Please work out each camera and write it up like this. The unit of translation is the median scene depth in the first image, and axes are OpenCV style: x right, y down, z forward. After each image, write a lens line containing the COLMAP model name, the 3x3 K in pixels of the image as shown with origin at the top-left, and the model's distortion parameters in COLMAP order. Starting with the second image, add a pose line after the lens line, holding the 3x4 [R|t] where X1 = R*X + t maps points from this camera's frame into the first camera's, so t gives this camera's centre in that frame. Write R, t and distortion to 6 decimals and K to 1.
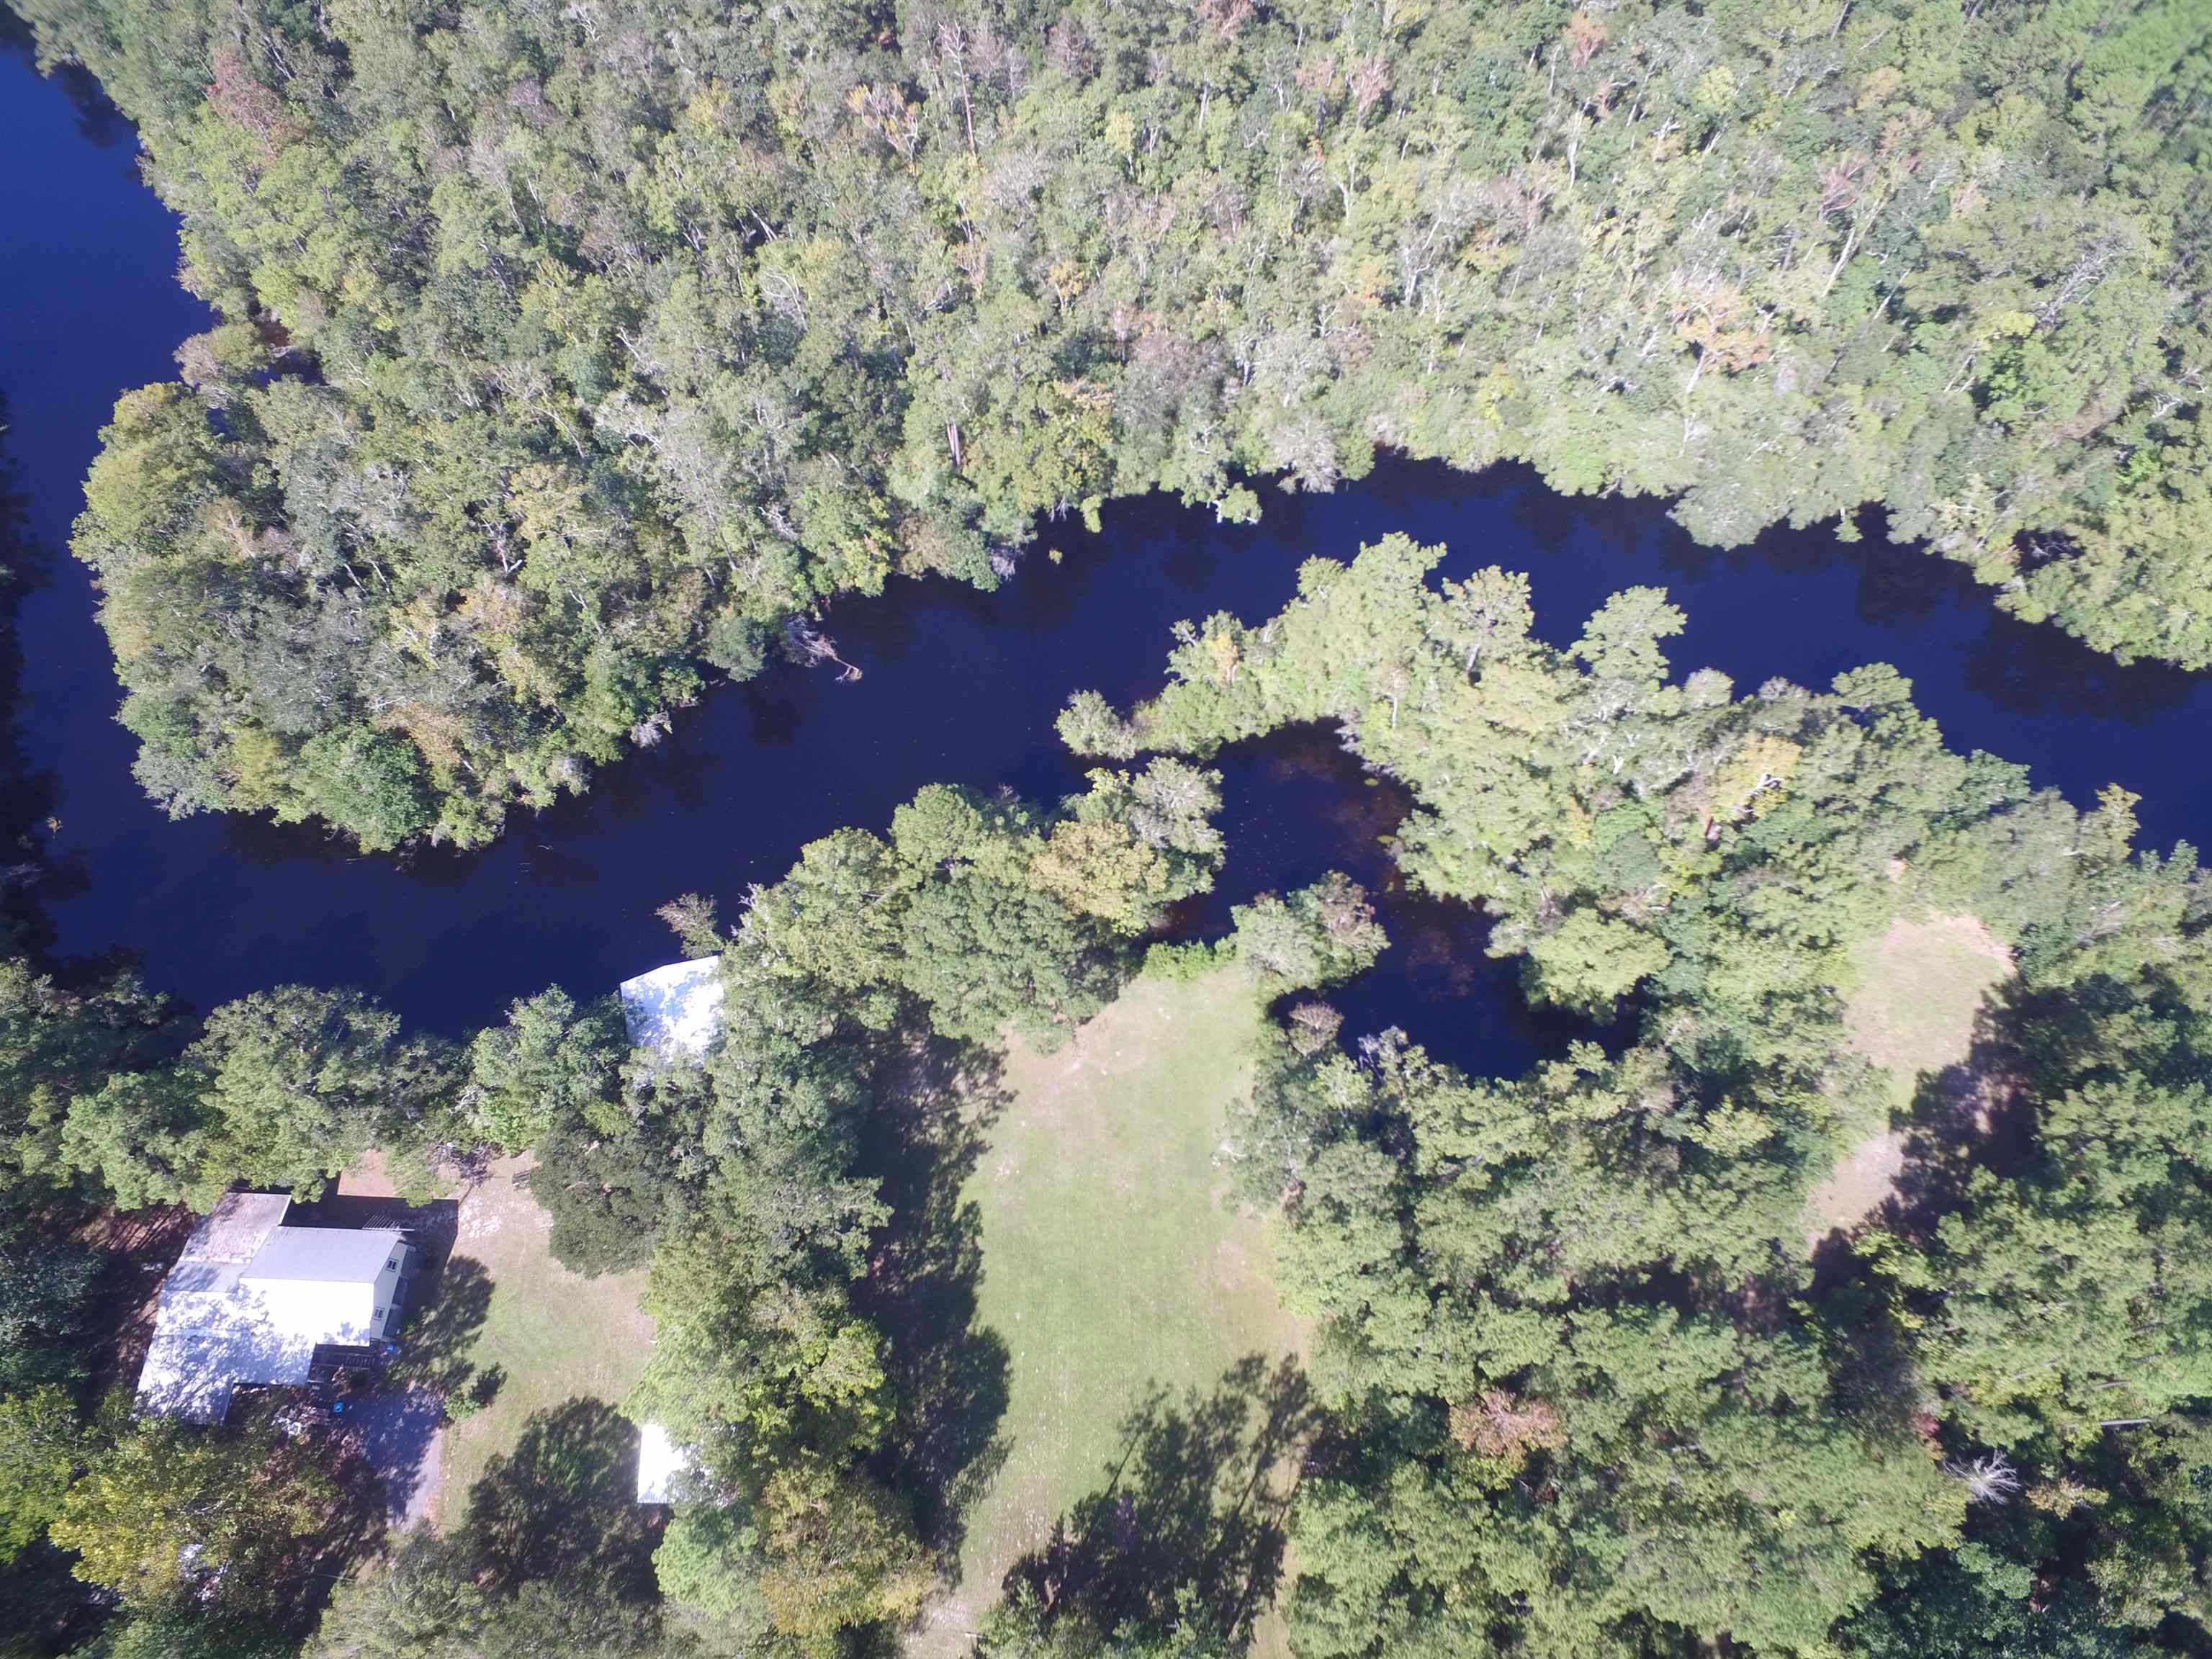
lens RADIAL K [[1282.7, 0, 1096.0], [0, 1282.7, 836.9], [0, 0, 1]] dist [-0.016668, 0.018896]
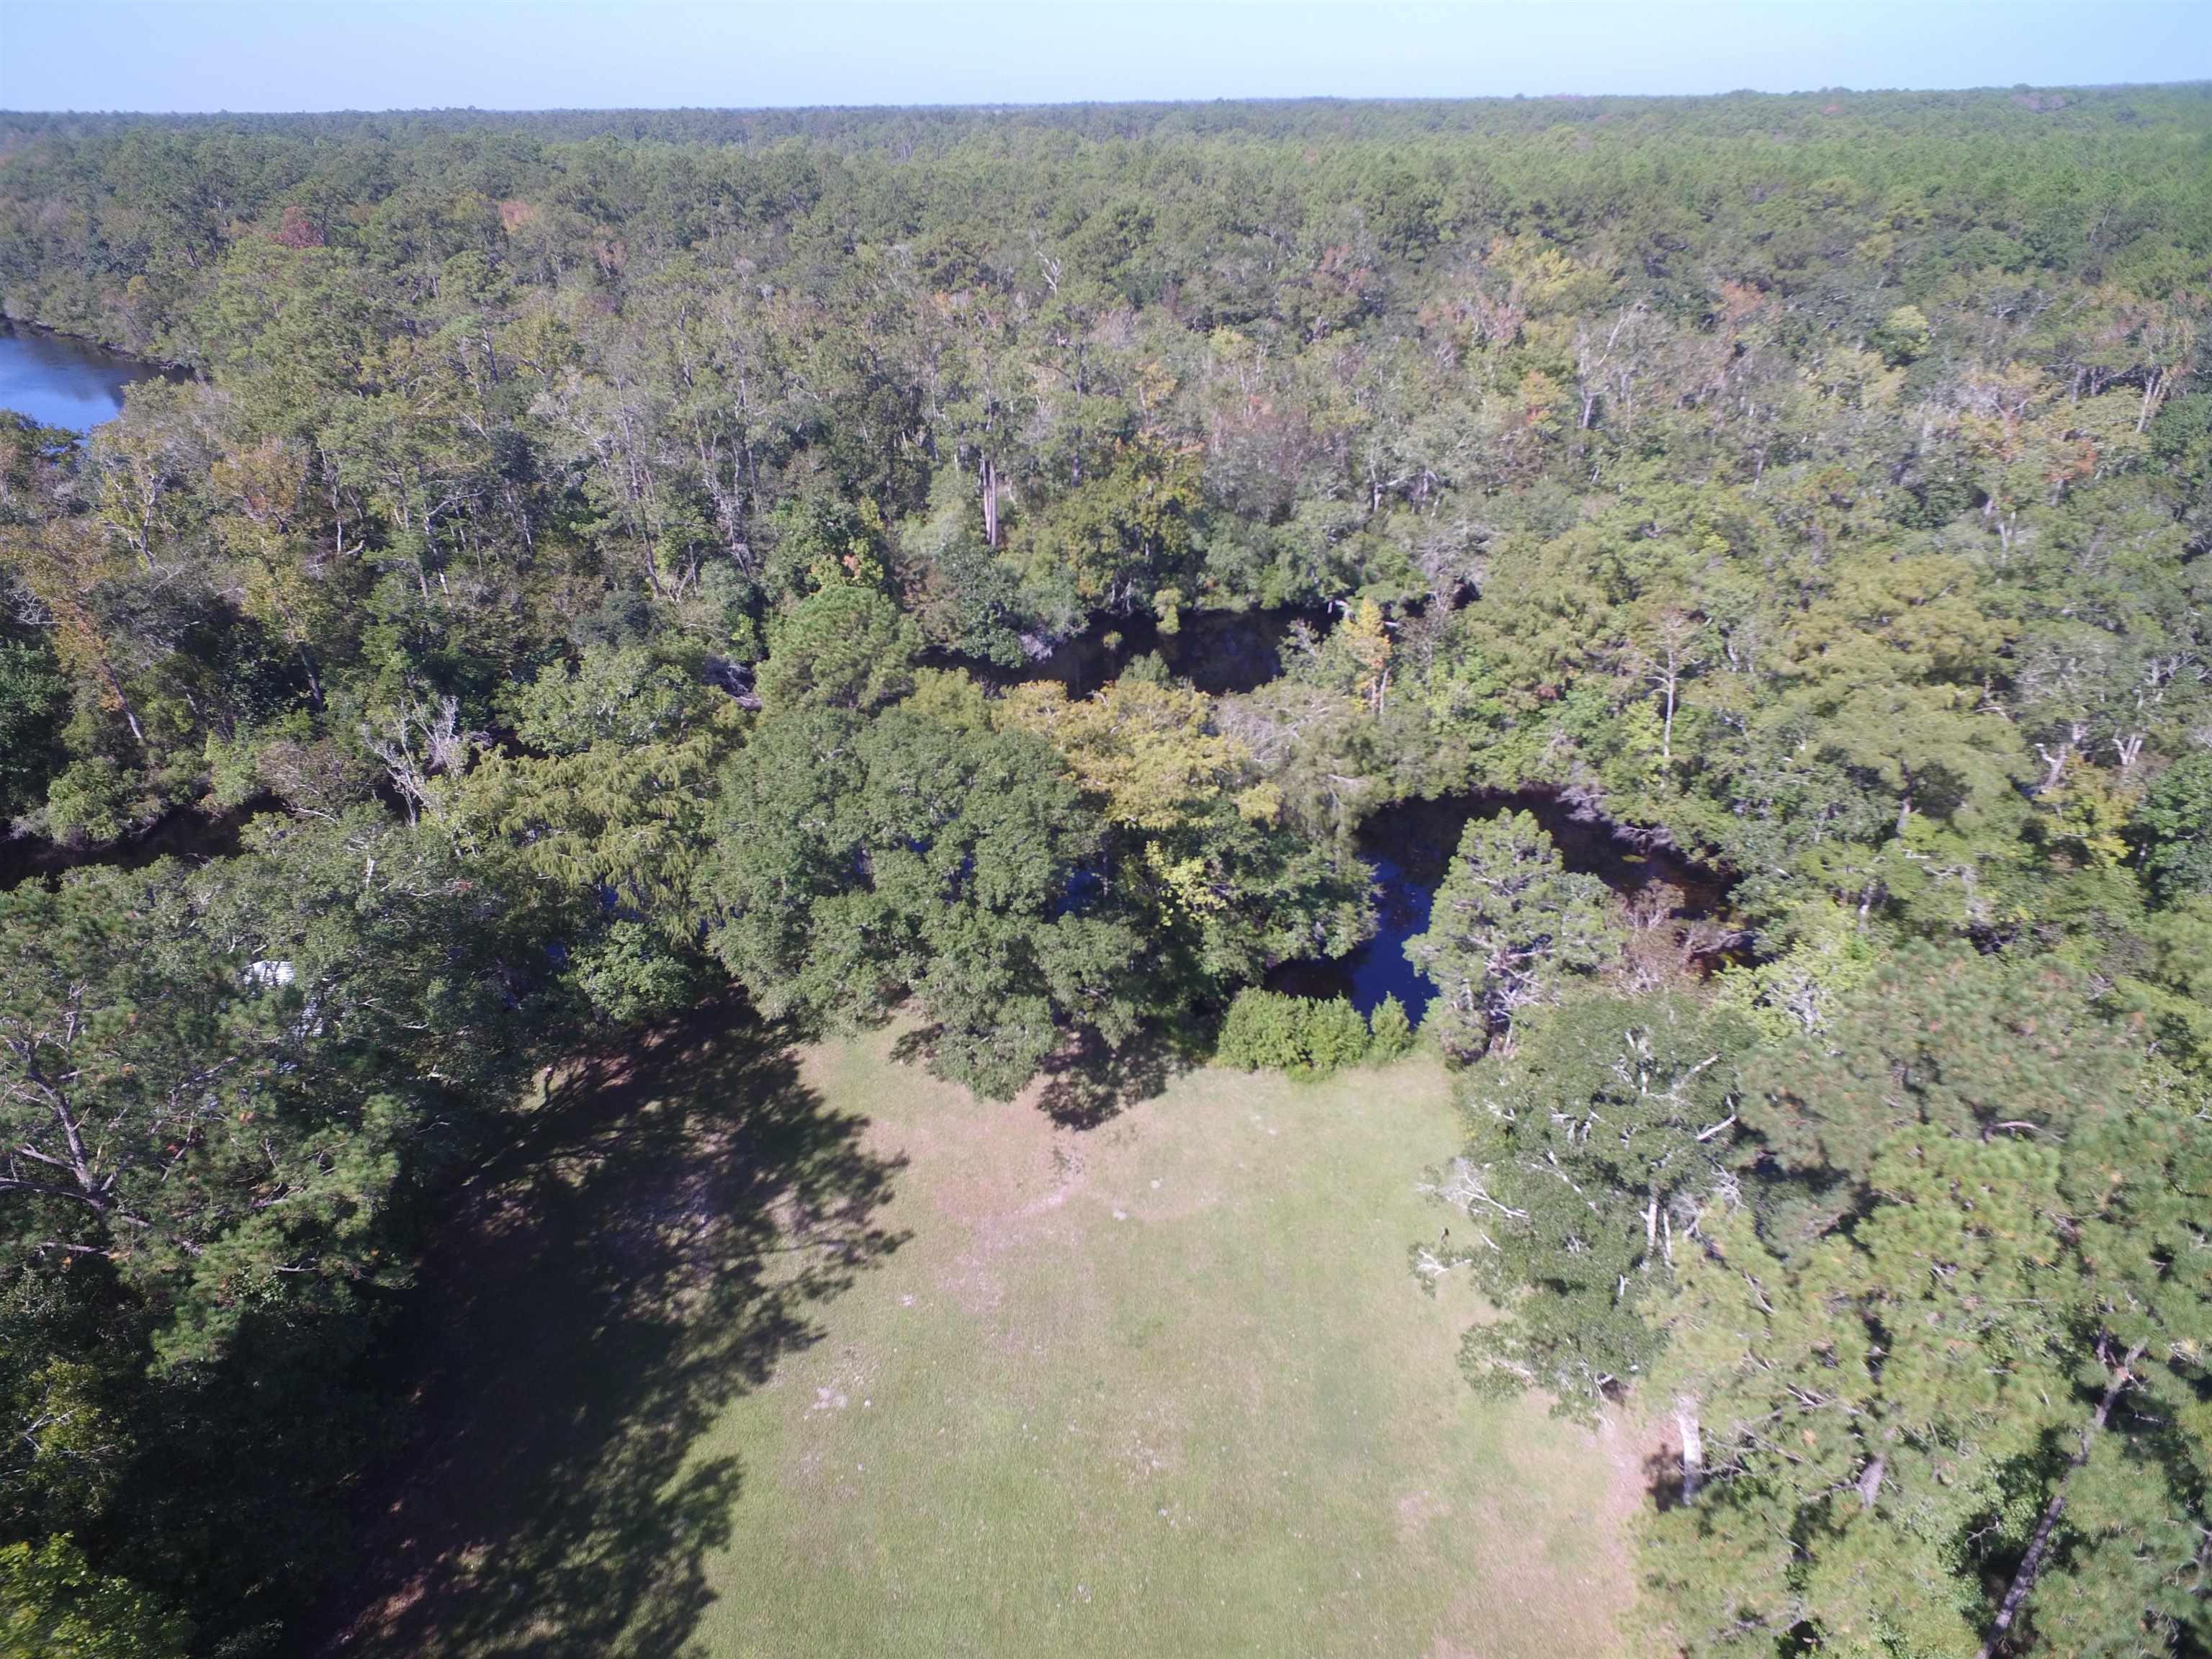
lens RADIAL K [[1282.7, 0, 1095.6], [0, 1282.7, 838.2], [0, 0, 1]] dist [-0.016668, 0.018896]
pose [[0.995272, 0.067242, -0.070086, 0.018352], [-0.094266, 0.842569, -0.530275, 0.279483], [0.023395, 0.534375, 0.844924, 0.529181]]
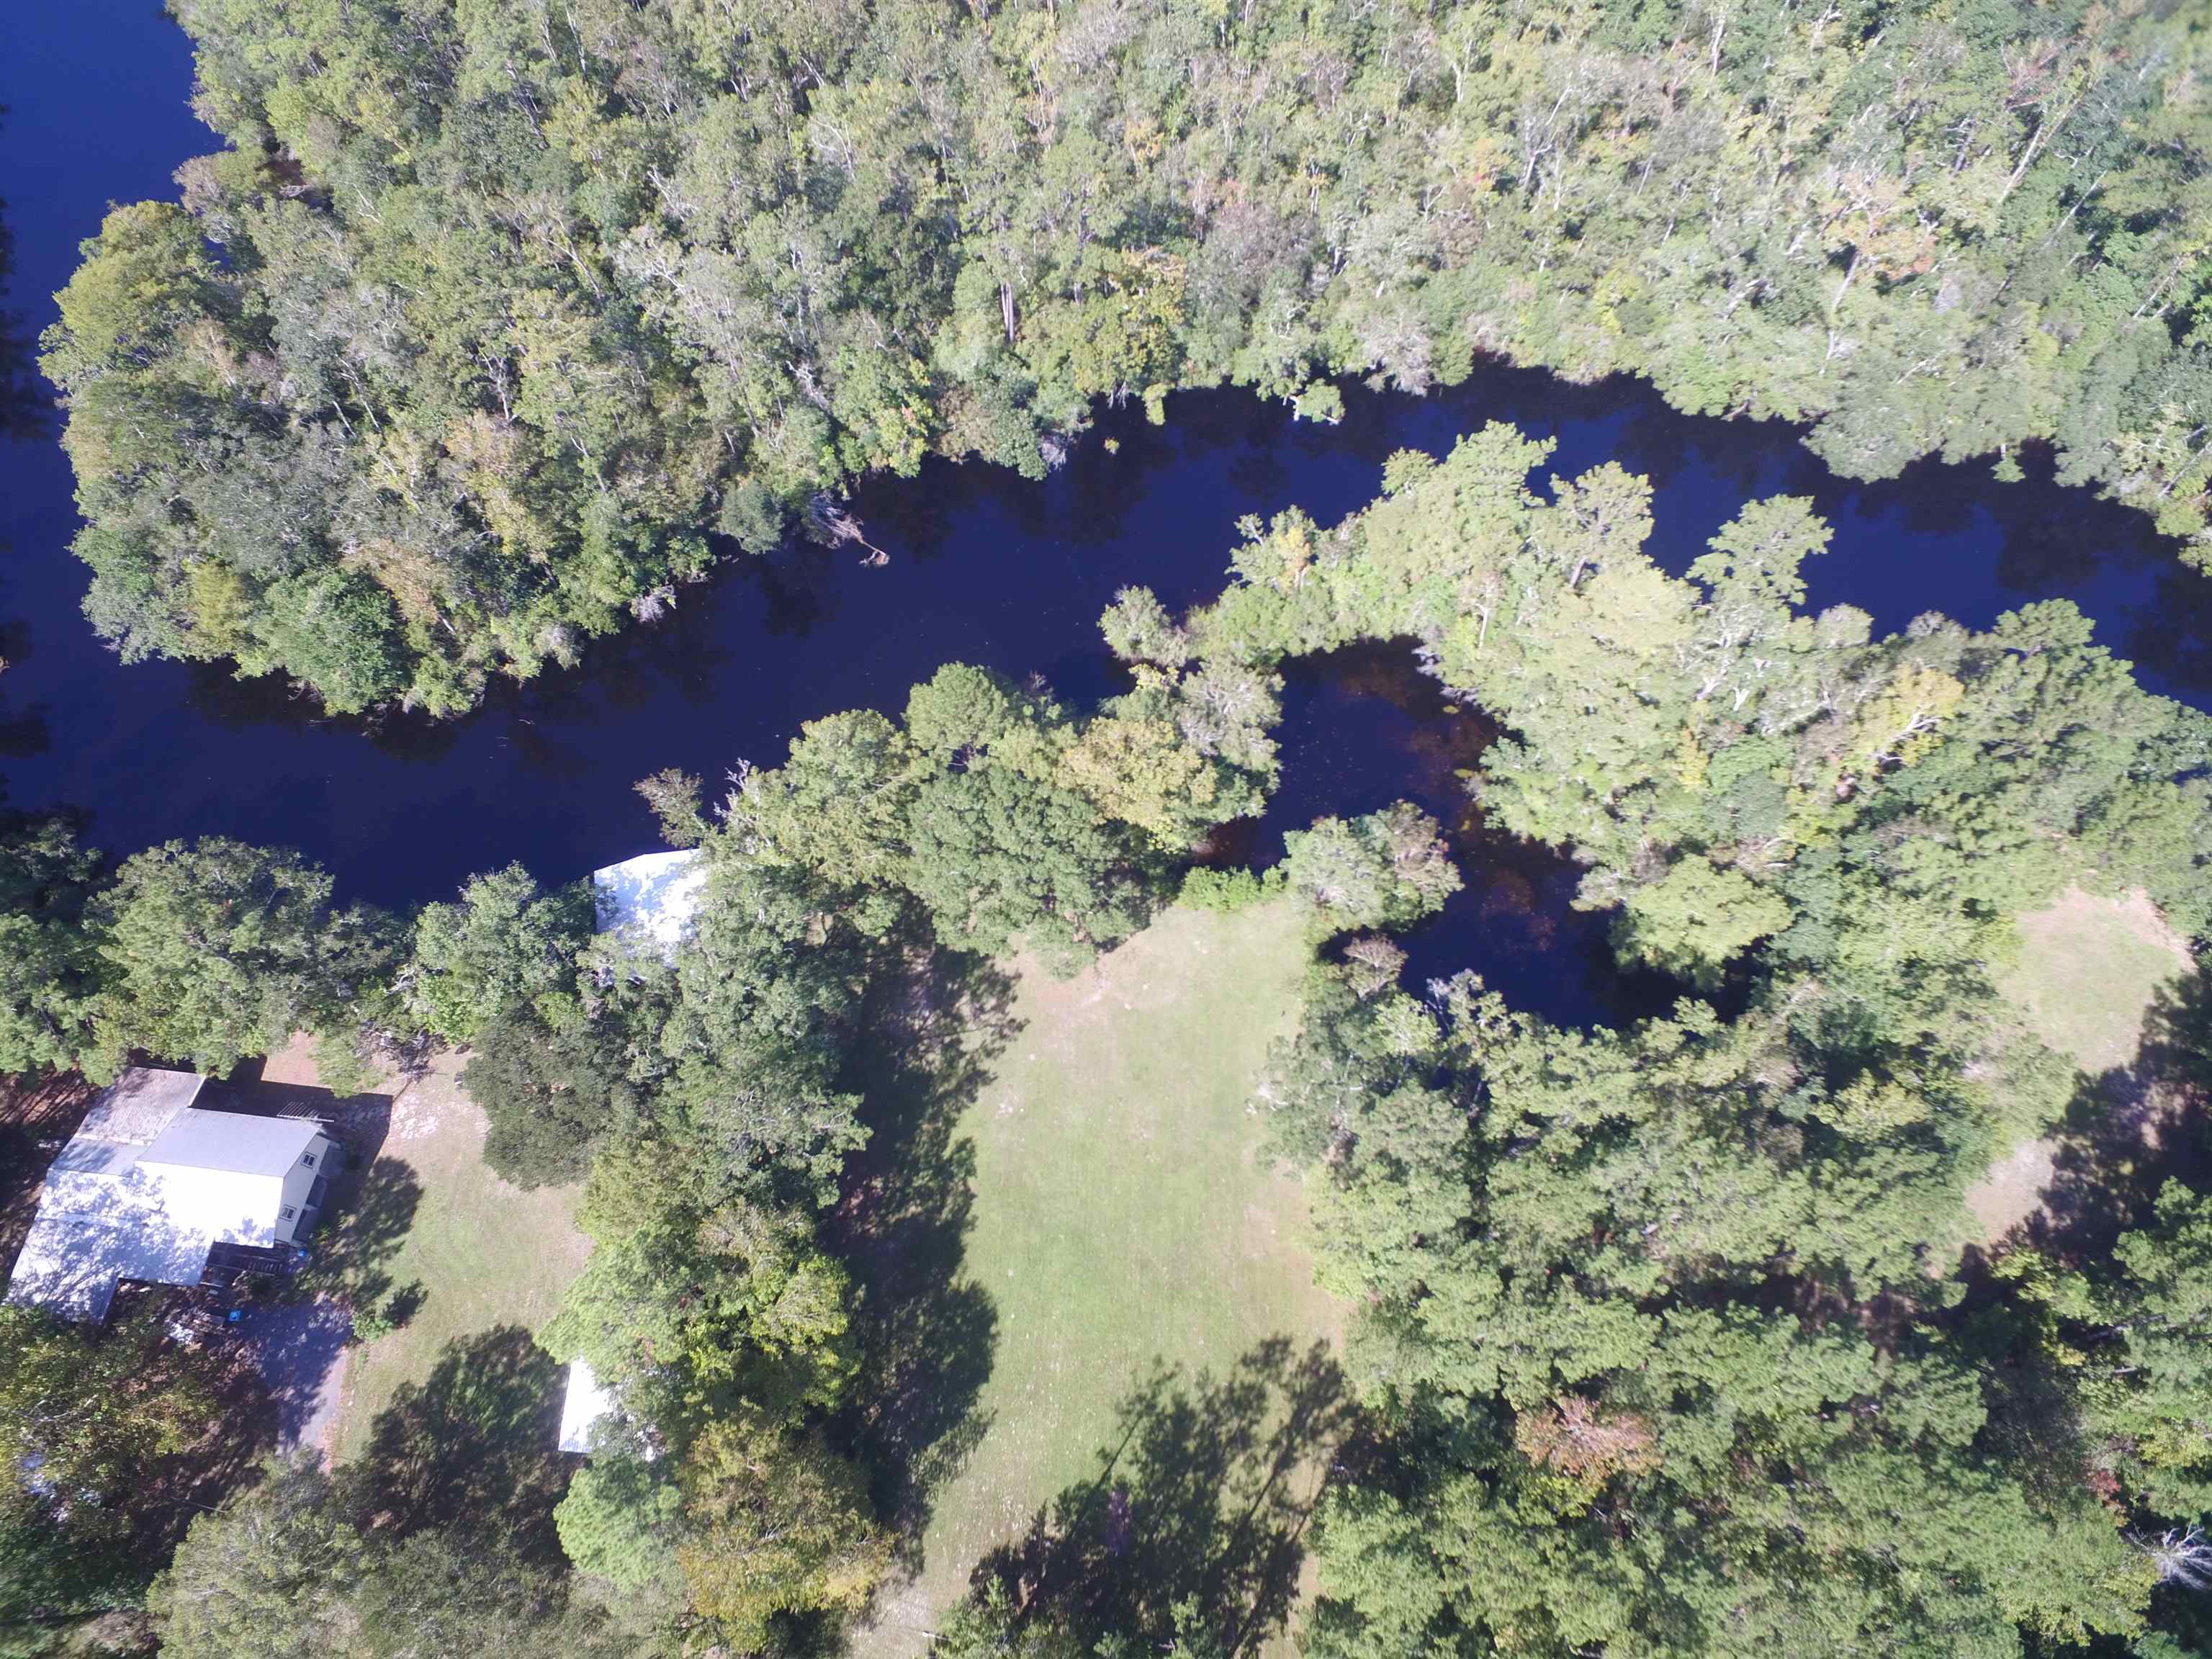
lens RADIAL K [[1282.7, 0, 1096.1], [0, 1282.7, 836.8], [0, 0, 1]] dist [-0.016668, 0.018896]
pose [[0.997308, 0.068048, -0.027311, 0.000796], [-0.068002, 0.997682, 0.002599, 0.061256], [0.027424, -0.000734, 0.999624, 0.111114]]
